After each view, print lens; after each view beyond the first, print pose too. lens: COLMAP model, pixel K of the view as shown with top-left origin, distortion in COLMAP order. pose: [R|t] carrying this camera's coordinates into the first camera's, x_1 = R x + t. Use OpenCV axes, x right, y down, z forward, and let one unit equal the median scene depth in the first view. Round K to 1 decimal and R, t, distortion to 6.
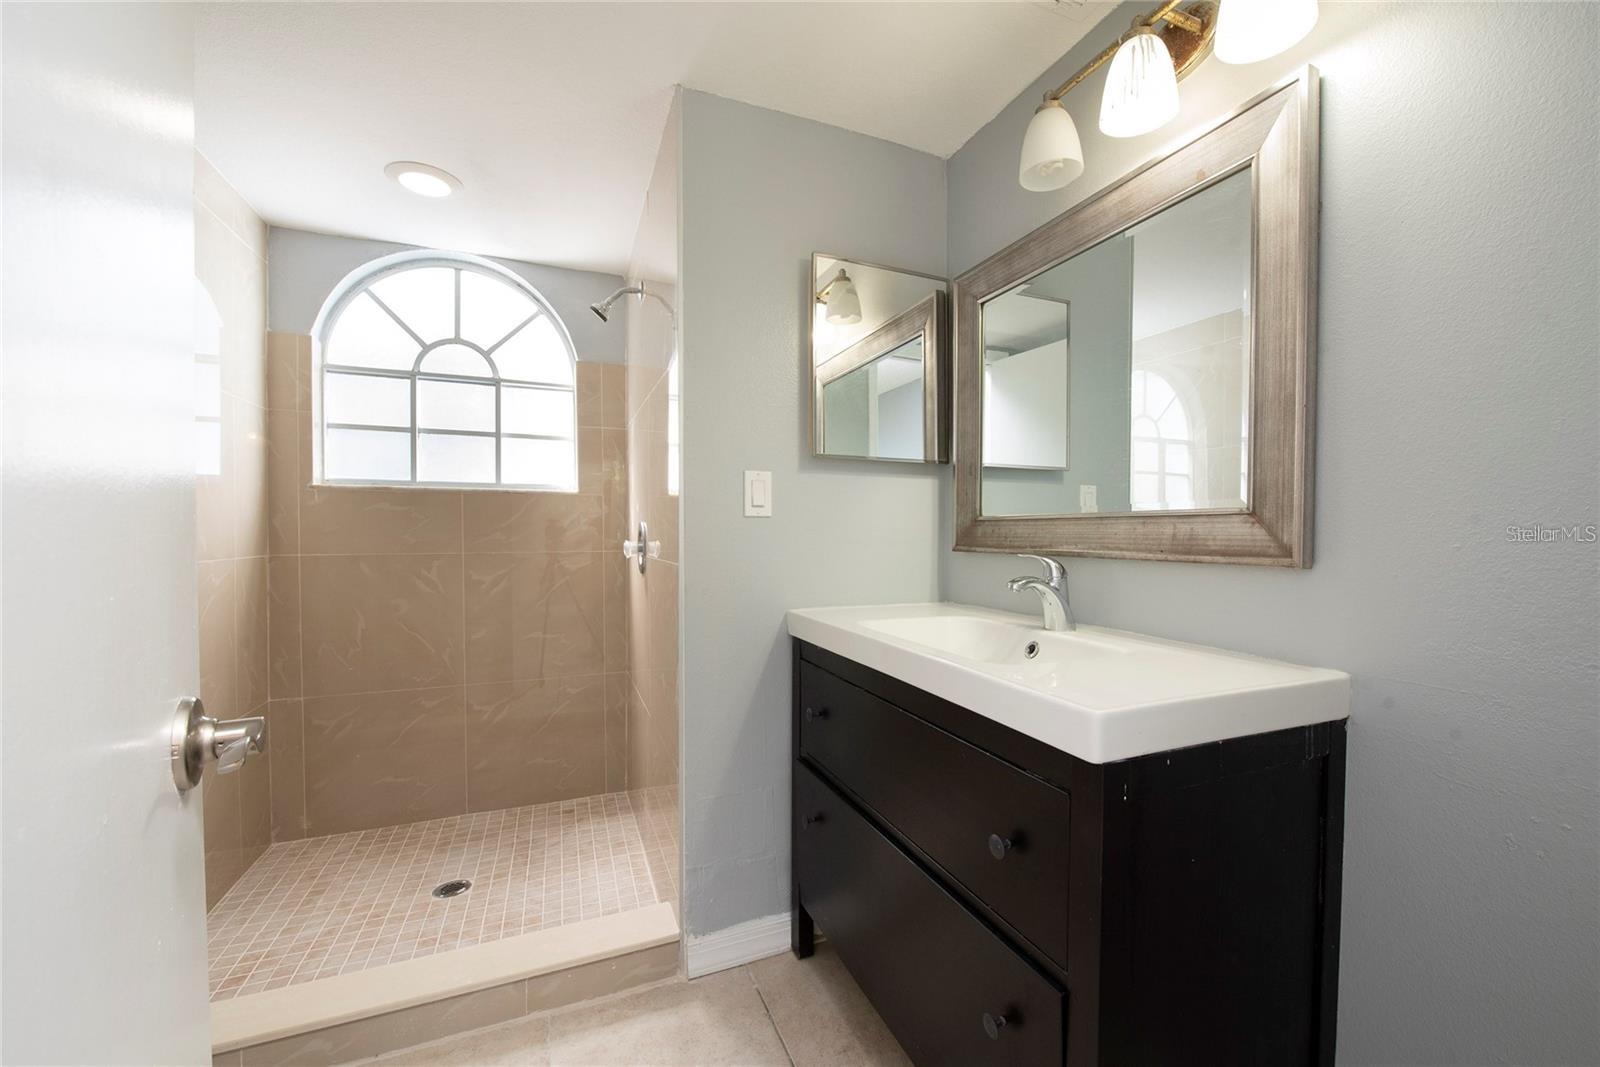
lens RADIAL K [[634.1, 0, 799.1], [0, 634.1, 538.7], [0, 0, 1]] dist [-0.022117, -0.000697]
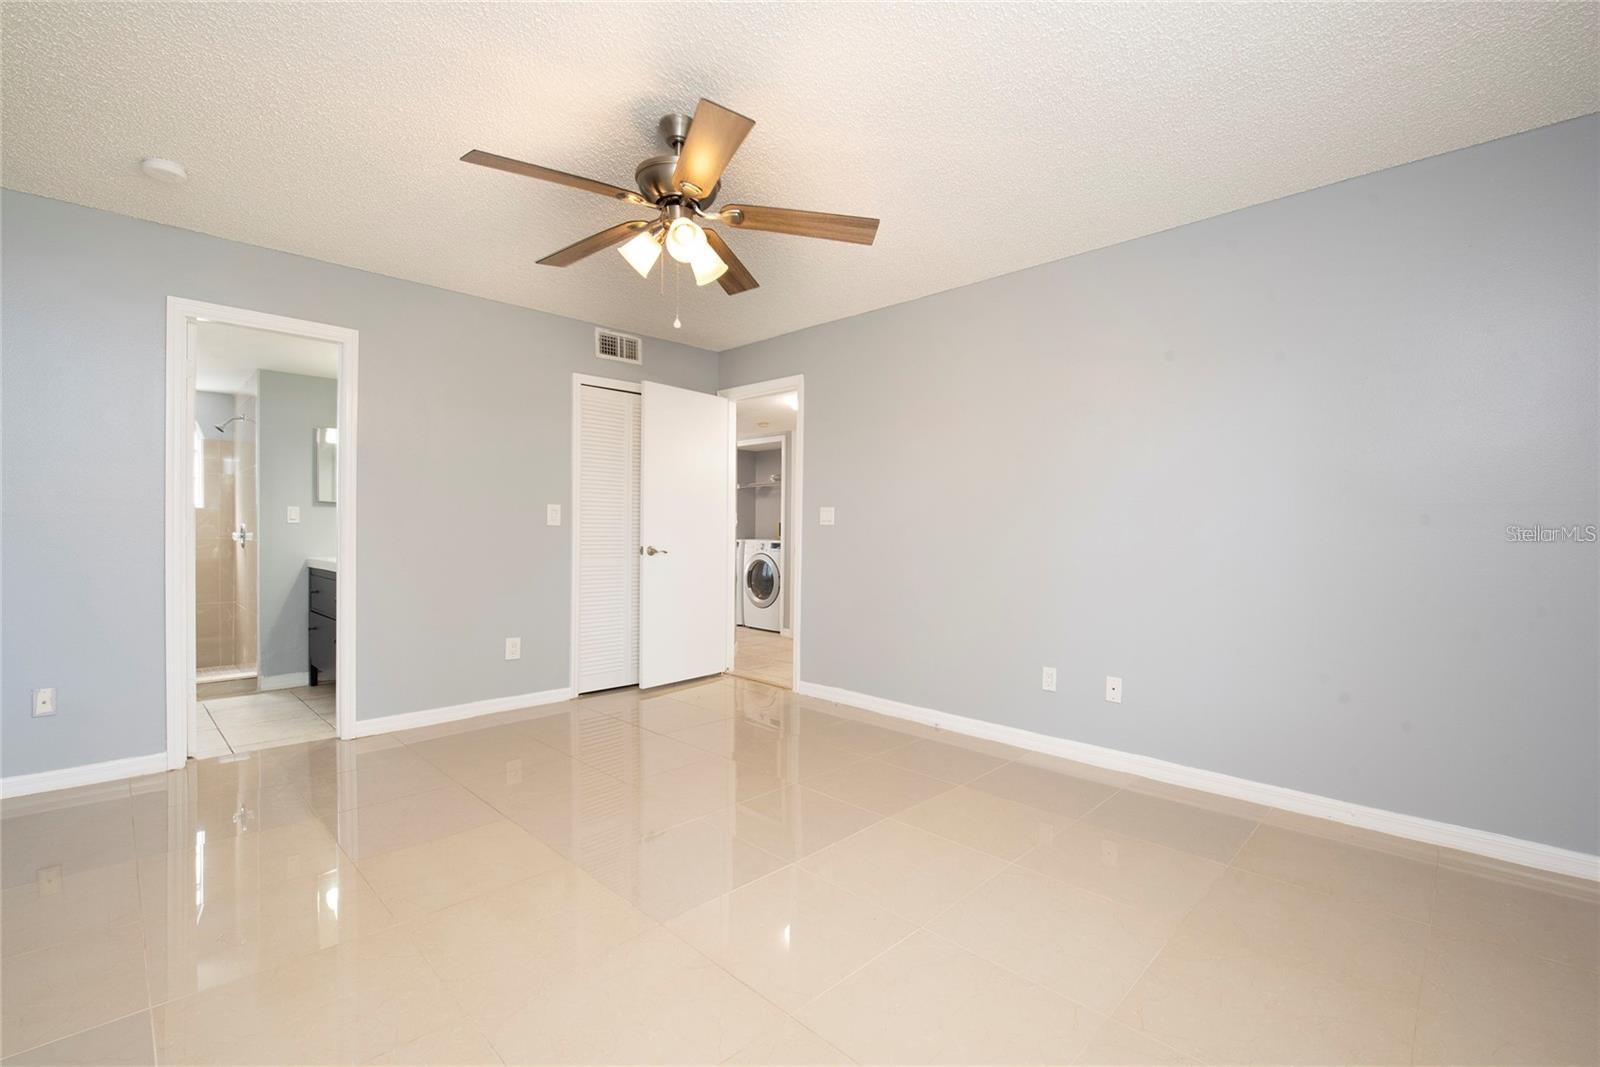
lens RADIAL K [[716.3, 0, 795.1], [0, 716.3, 539.5], [0, 0, 1]] dist [-0.001772, -0.000223]
pose [[0.920204, 0.004756, 0.391410, 0.707013], [-0.003249, 0.999985, -0.004514, 0.042020], [-0.391426, 0.002882, 0.920205, -2.643693]]
